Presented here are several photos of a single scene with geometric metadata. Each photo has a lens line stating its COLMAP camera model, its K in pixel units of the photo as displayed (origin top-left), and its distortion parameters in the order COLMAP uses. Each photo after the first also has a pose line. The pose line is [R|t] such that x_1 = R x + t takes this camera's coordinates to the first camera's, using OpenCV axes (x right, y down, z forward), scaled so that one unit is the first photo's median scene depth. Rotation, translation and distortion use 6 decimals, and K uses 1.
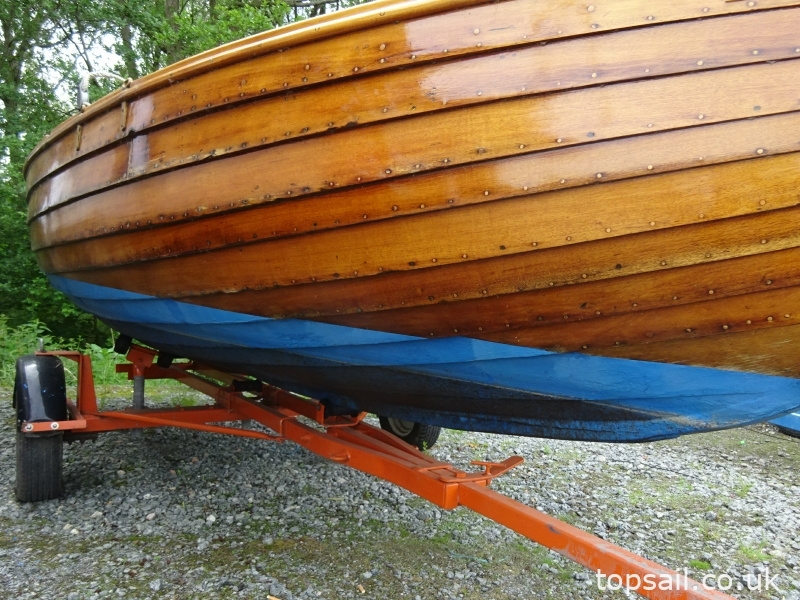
lens RADIAL K [[606.6, 0, 419.2], [0, 606.6, 339.1], [0, 0, 1]] dist [0.000117, -0.012483]
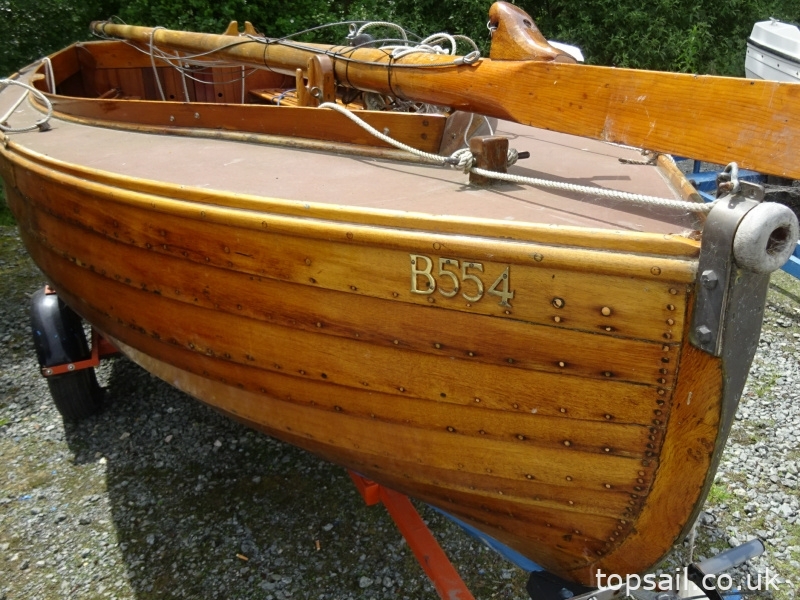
lens RADIAL K [[666.0, 0, 443.4], [0, 666.0, 300.6], [0, 0, 1]] dist [-0.004211, 0.001790]
pose [[0.988644, -0.017846, -0.149216, 0.530738], [0.064626, 0.946909, 0.314939, -0.649372], [0.135673, -0.321005, 0.937309, -0.016282]]
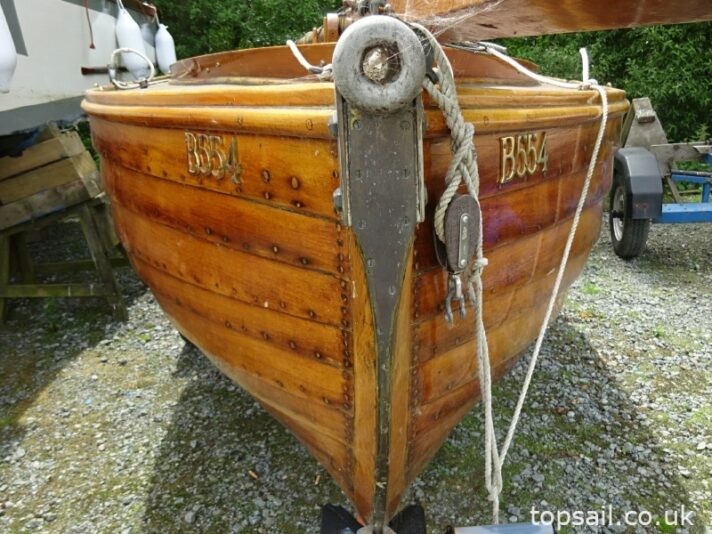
lens RADIAL K [[599.9, 0, 416.1], [0, 599.9, 287.7], [0, 0, 1]] dist [-0.008409, 0.019396]
pose [[0.887075, 0.095805, -0.451575, 0.947499], [0.031924, 0.963153, 0.267052, -0.460222], [0.460520, -0.251311, 0.851331, 0.216003]]
